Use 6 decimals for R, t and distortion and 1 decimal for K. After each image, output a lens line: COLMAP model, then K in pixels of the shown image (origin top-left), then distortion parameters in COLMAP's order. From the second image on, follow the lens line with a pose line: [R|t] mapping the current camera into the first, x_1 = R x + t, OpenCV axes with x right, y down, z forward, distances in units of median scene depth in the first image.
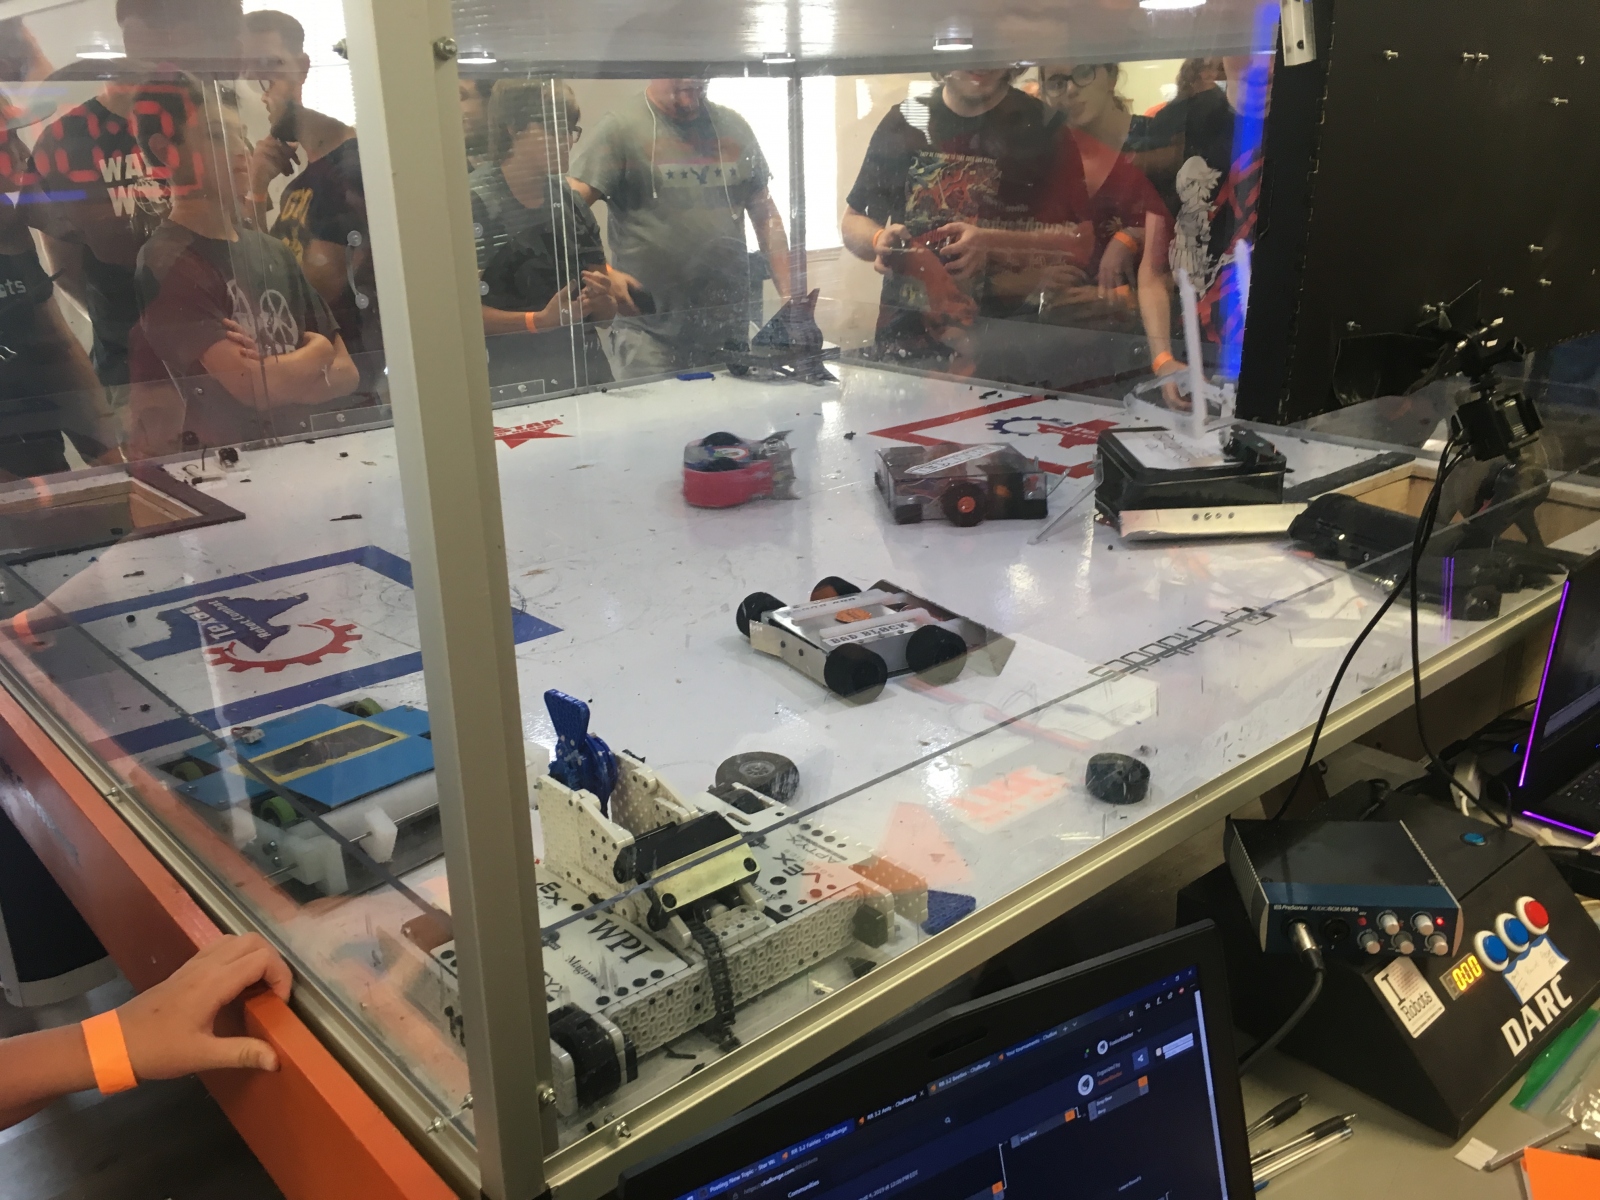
lens RADIAL K [[1367.6, 0, 801.6], [0, 1367.6, 608.9], [0, 0, 1]] dist [0.089296, -0.115173]
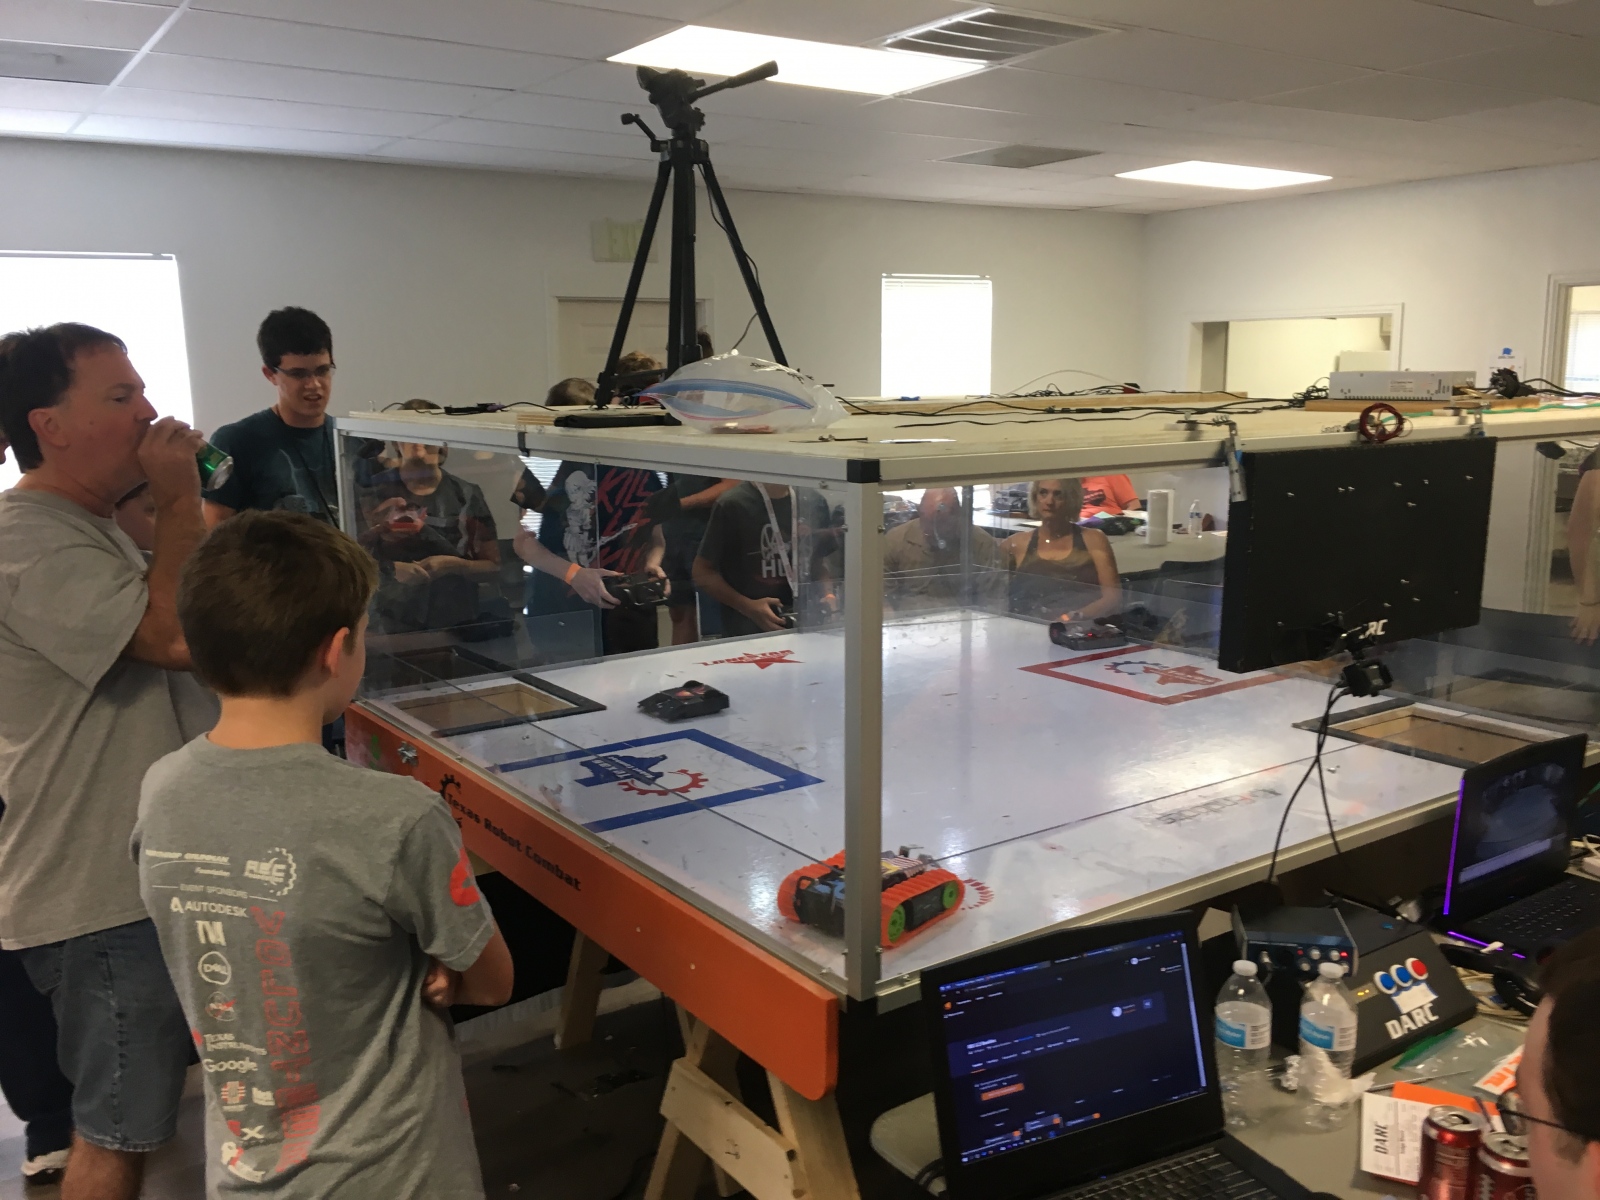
lens RADIAL K [[1367.6, 0, 802.7], [0, 1367.6, 592.3], [0, 0, 1]] dist [0.089296, -0.115173]
pose [[0.994387, 0.032055, -0.100832, -0.047849], [-0.049473, 0.983270, -0.175308, 0.080801], [0.093525, 0.179313, 0.979336, -0.630641]]
